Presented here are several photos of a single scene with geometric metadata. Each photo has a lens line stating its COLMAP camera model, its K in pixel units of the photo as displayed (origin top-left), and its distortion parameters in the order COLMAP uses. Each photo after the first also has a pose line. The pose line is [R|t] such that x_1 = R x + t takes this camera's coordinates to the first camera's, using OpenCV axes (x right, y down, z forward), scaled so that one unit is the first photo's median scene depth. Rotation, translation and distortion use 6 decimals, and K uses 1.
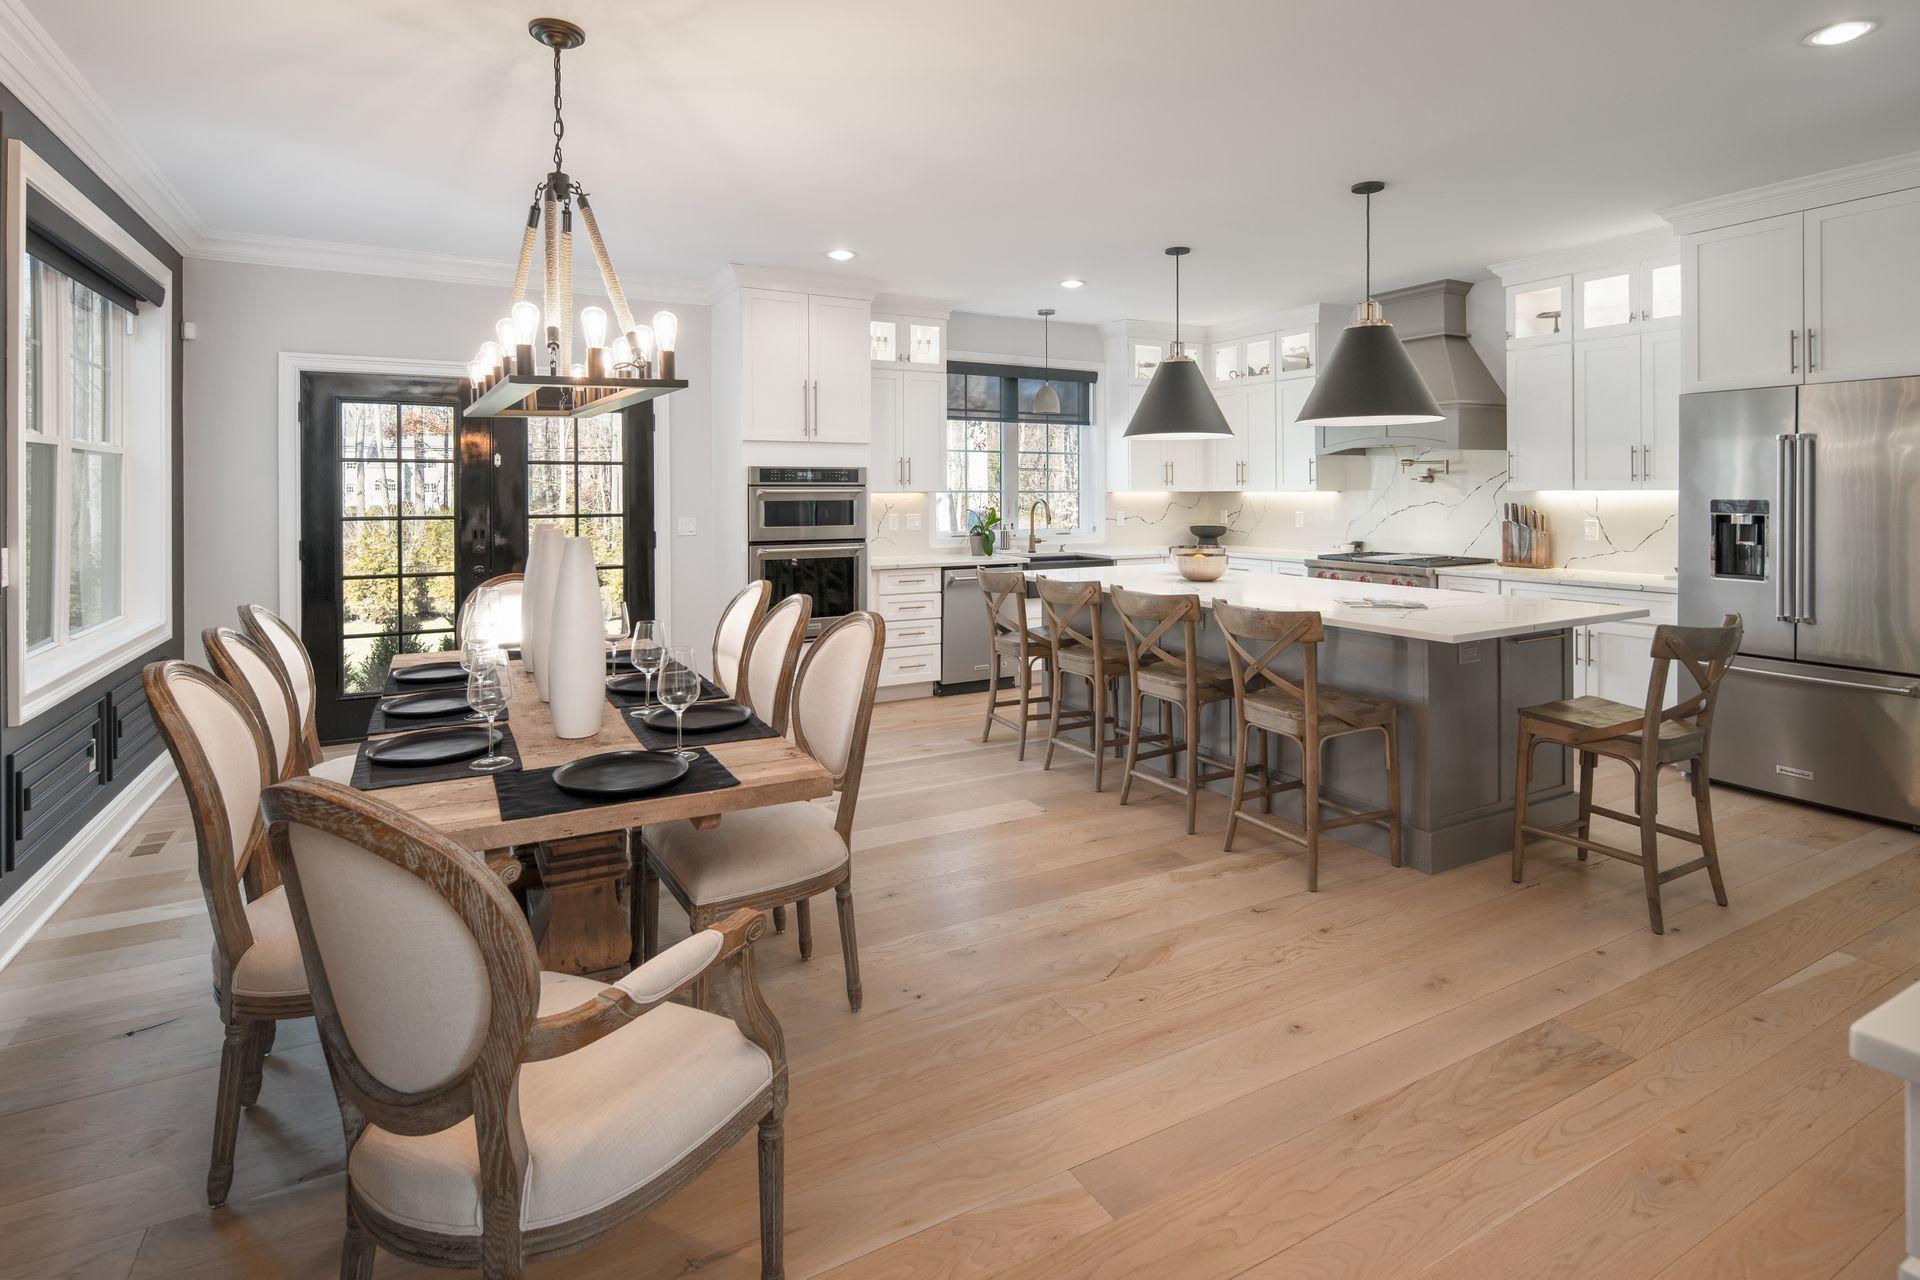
lens RADIAL K [[950.0, 0, 945.2], [0, 950.0, 498.7], [0, 0, 1]] dist [0.000608, -0.000174]
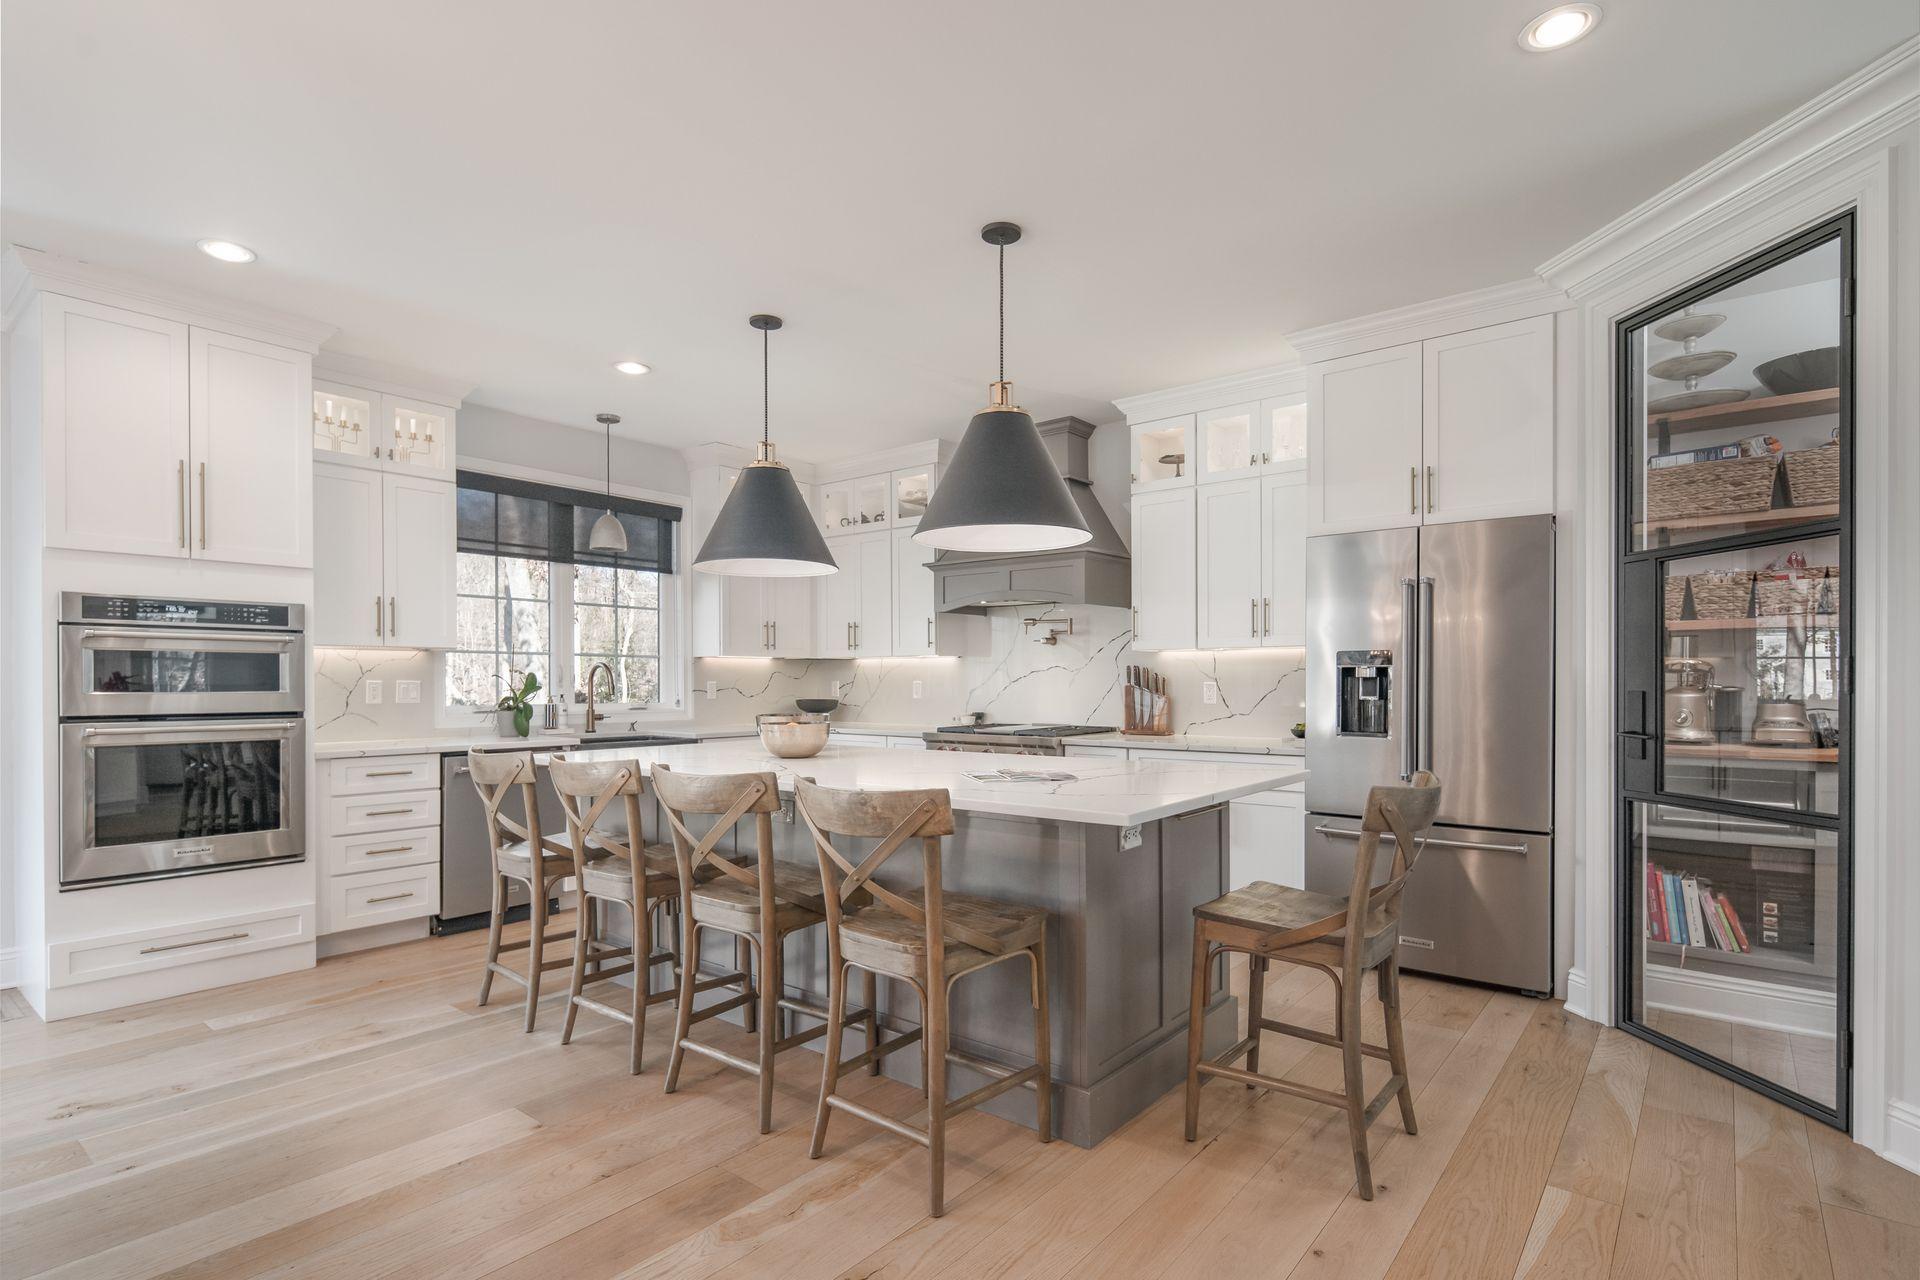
lens RADIAL K [[946.0, 0, 953.6], [0, 946.0, 690.9], [0, 0, 1]] dist [0.003073, 0.000155]
pose [[0.922661, -0.001047, 0.385610, 0.090898], [0.001264, 0.999999, -0.000309, 0.031946], [-0.385610, 0.000772, 0.922662, 0.245243]]
